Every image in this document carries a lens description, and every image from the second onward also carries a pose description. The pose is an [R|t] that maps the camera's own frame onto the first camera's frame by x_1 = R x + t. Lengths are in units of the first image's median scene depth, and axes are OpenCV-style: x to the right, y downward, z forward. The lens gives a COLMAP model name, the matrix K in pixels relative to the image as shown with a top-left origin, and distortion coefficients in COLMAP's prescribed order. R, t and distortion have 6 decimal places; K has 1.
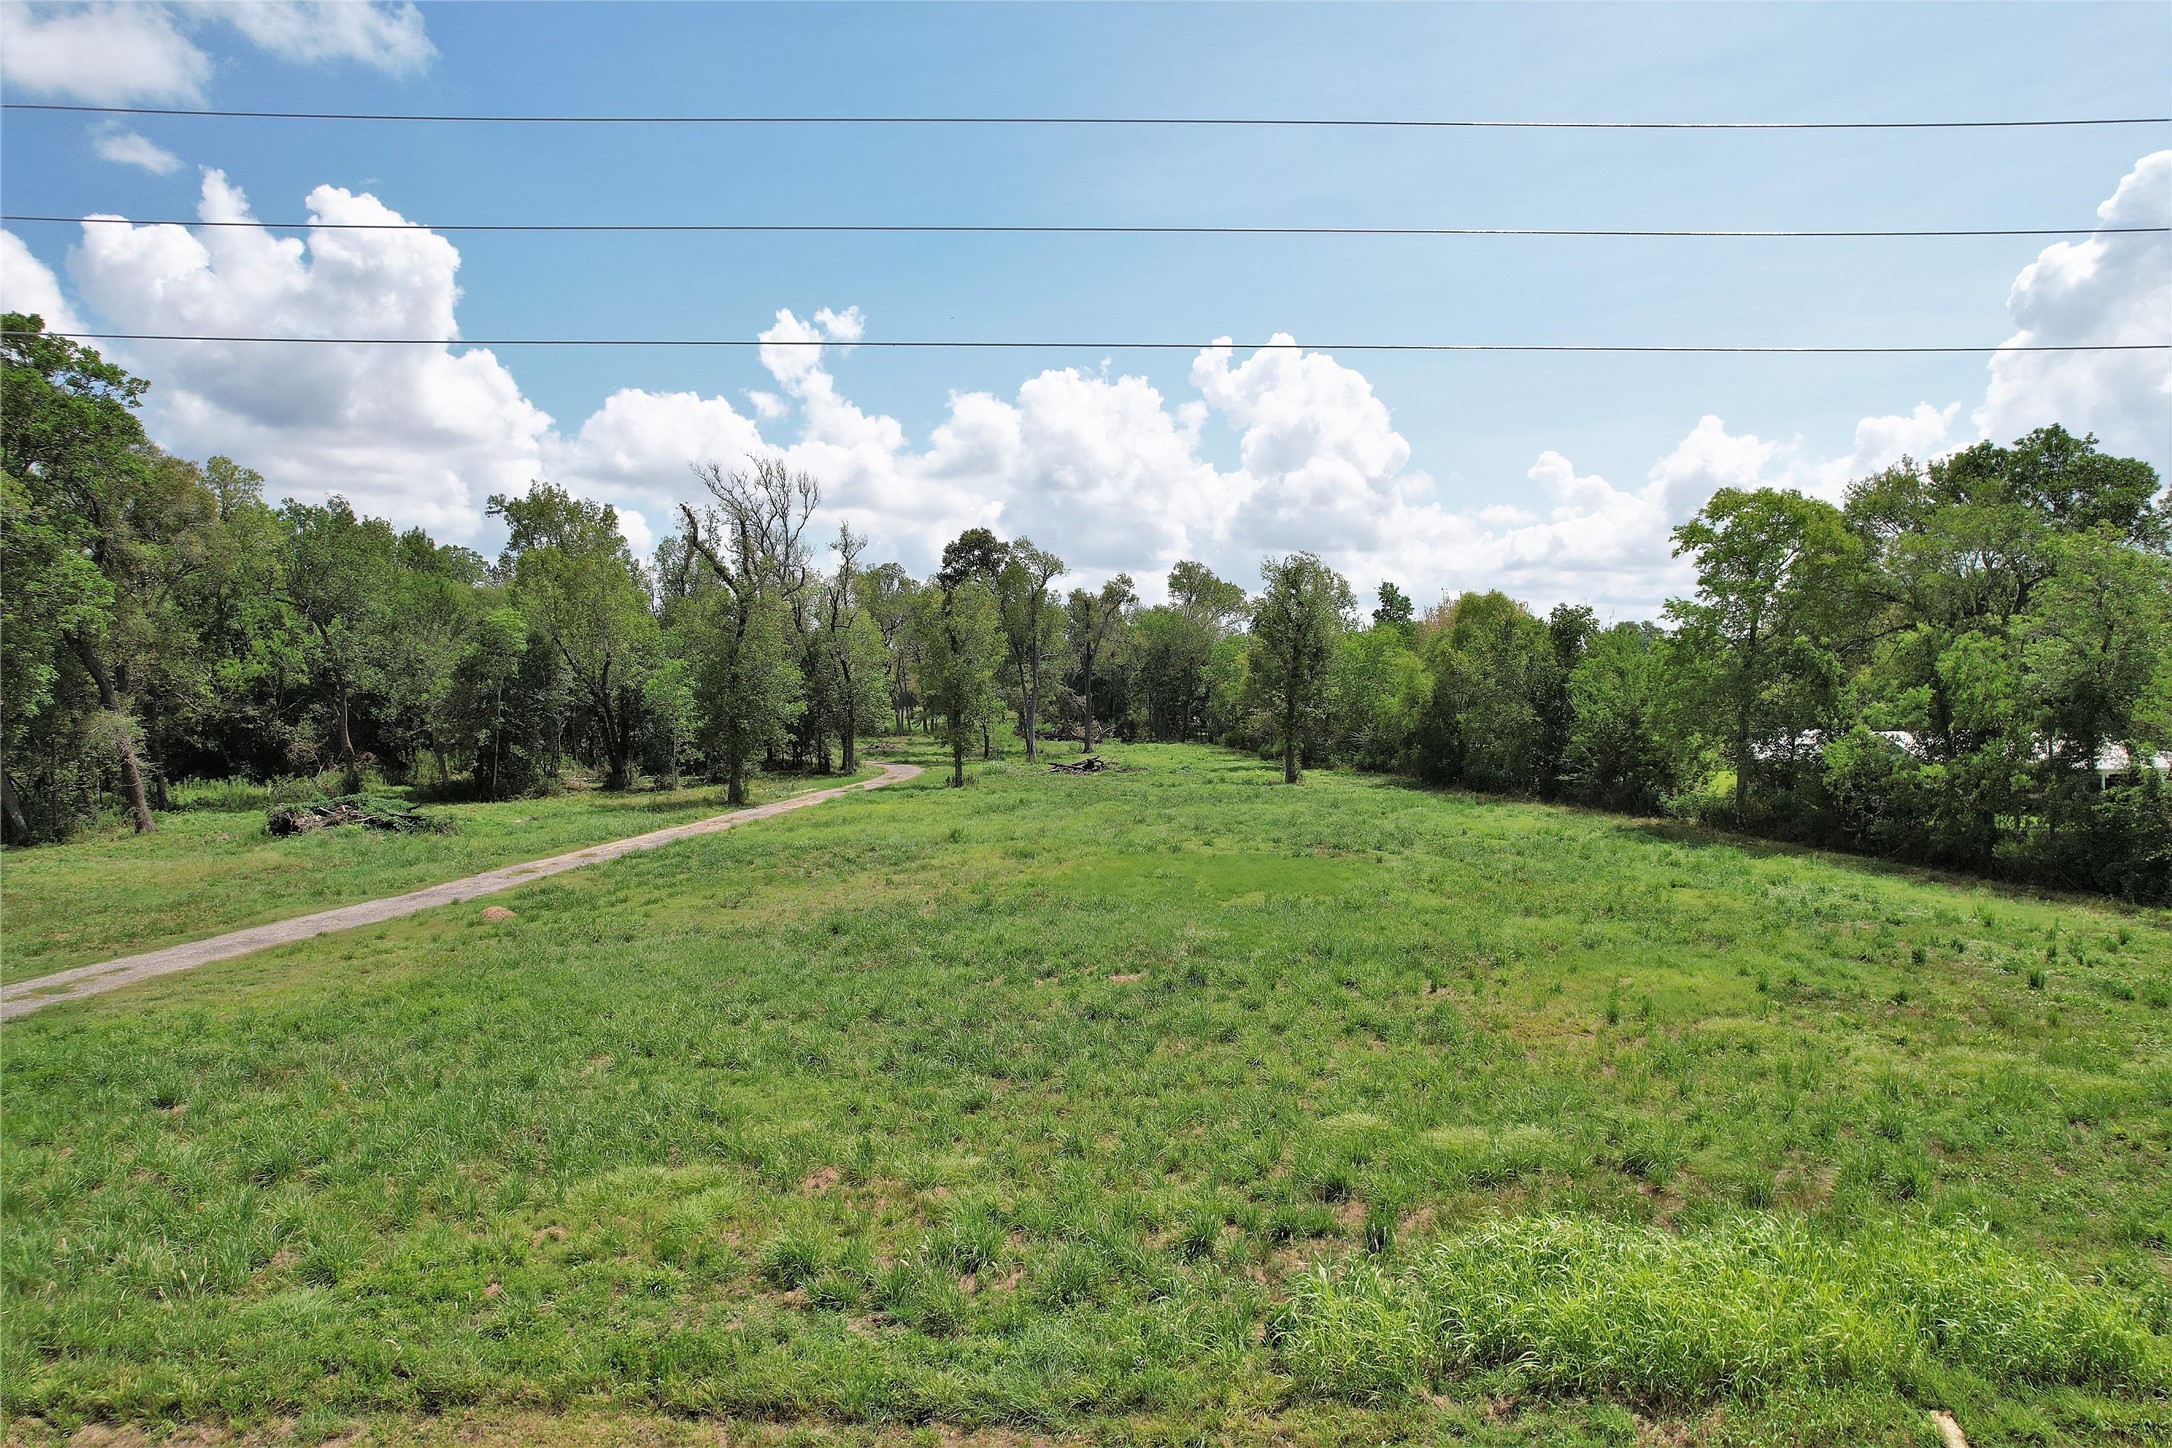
lens RADIAL K [[1392.9, 0, 1088.7], [0, 1392.9, 723.0], [0, 0, 1]] dist [-0.066639, 0.053416]
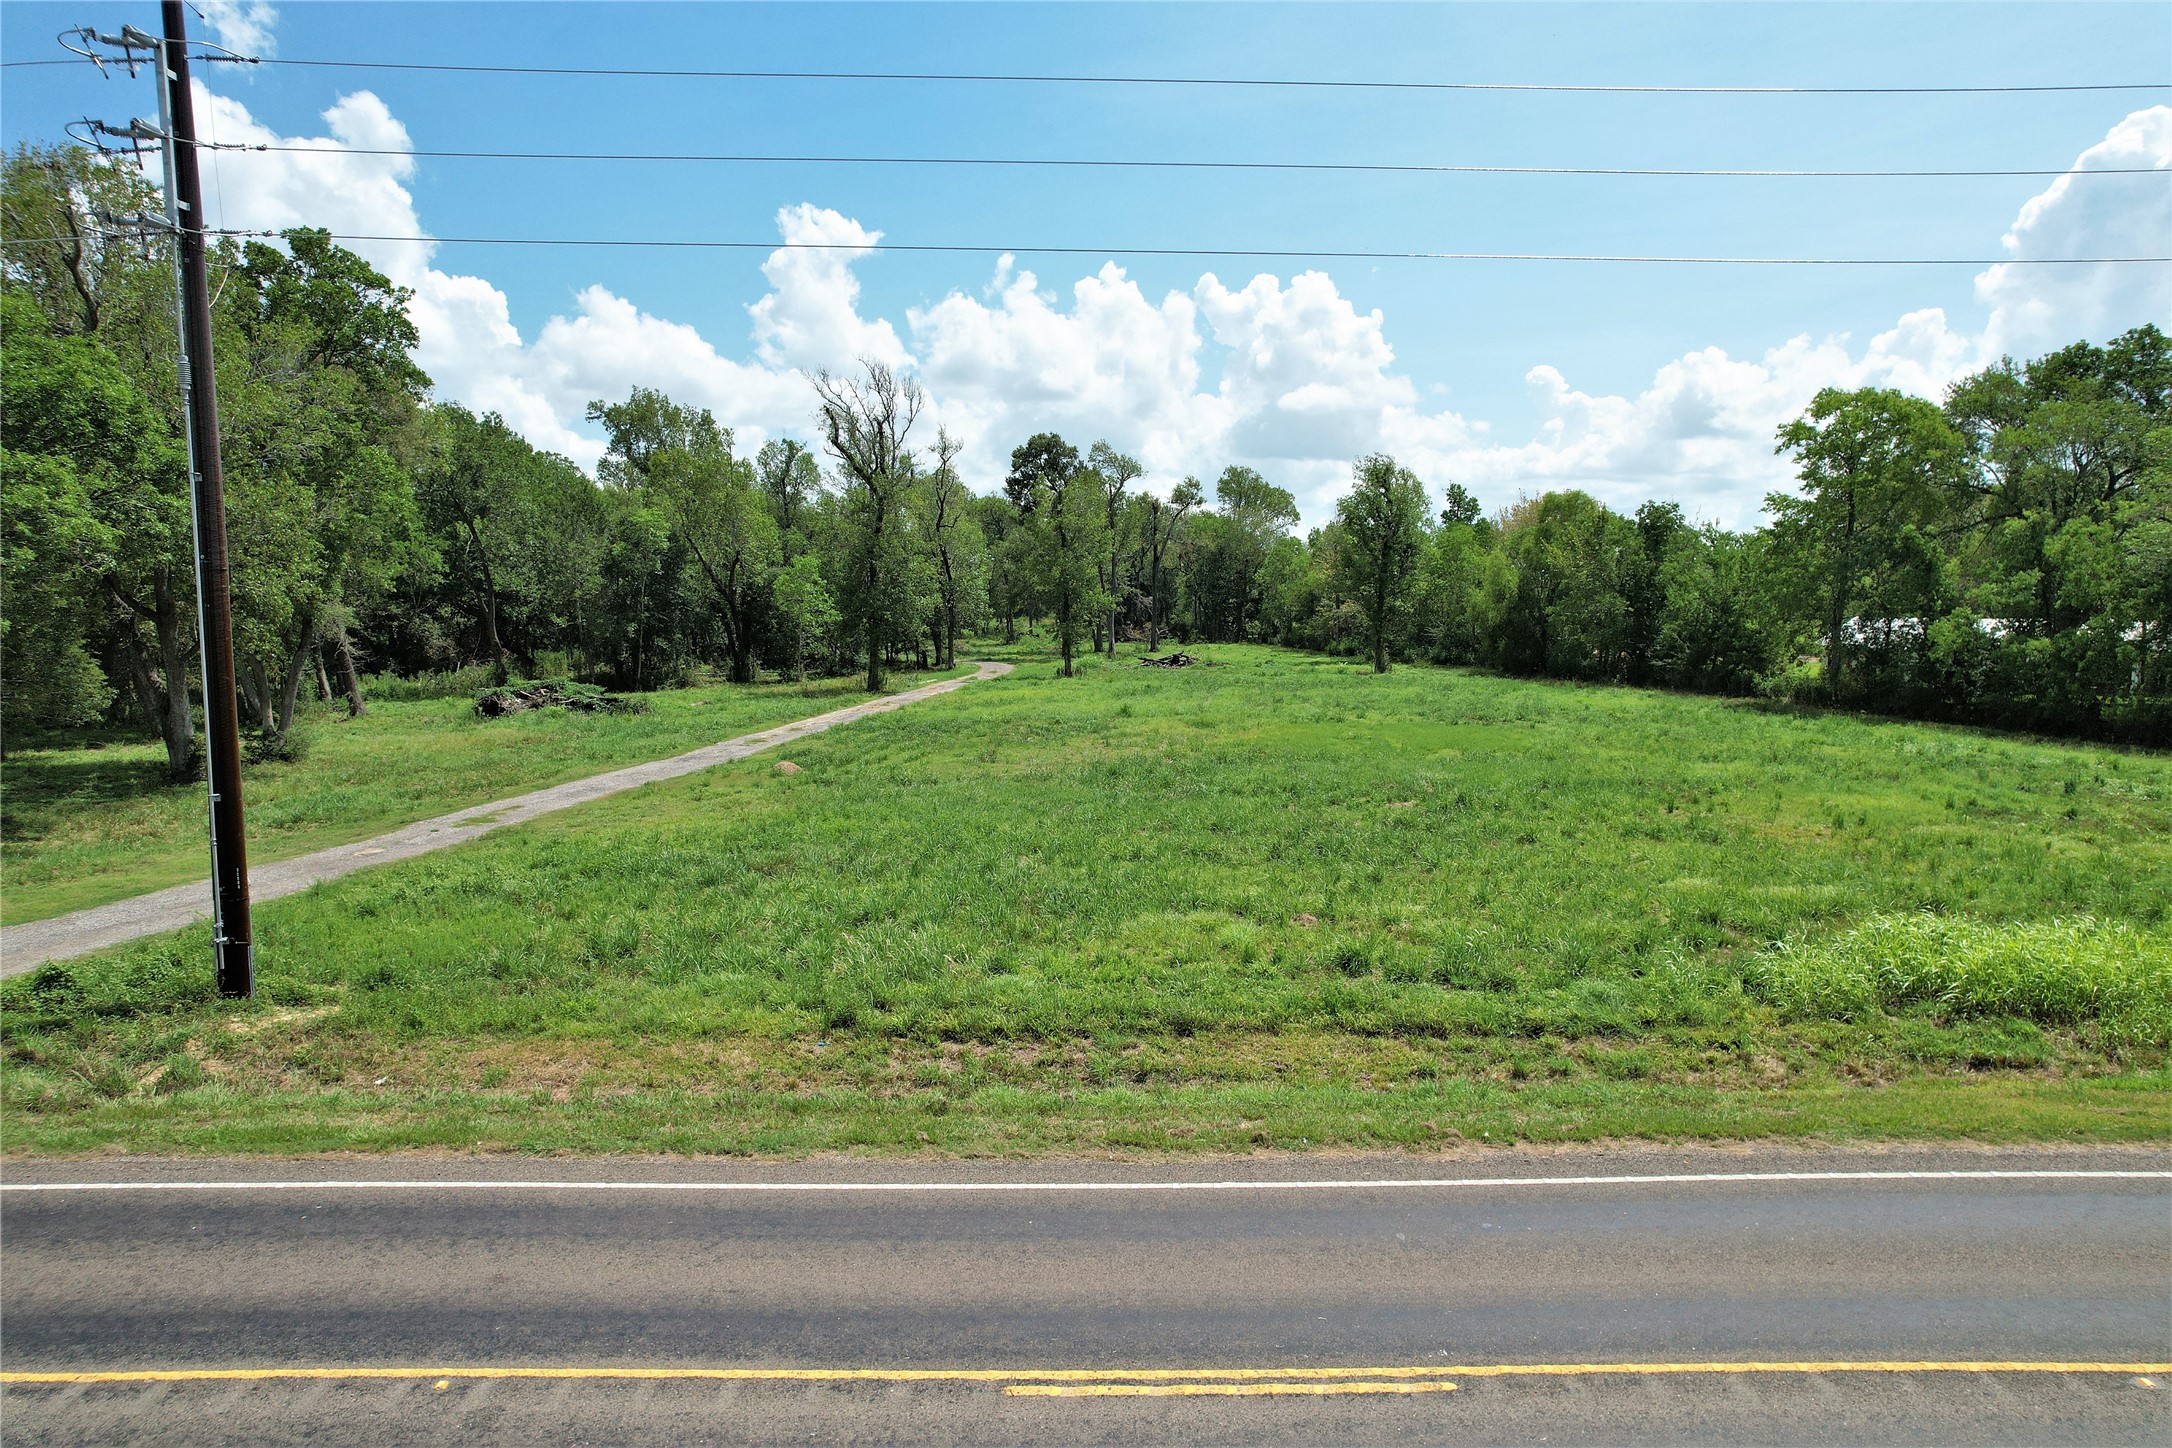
lens RADIAL K [[1392.9, 0, 1077.1], [0, 1392.9, 734.6], [0, 0, 1]] dist [-0.066639, 0.053416]
pose [[0.999990, -0.003742, -0.002346, -0.098254], [0.003898, 0.997489, 0.070713, 0.016604], [0.002075, -0.070722, 0.997494, -0.065601]]
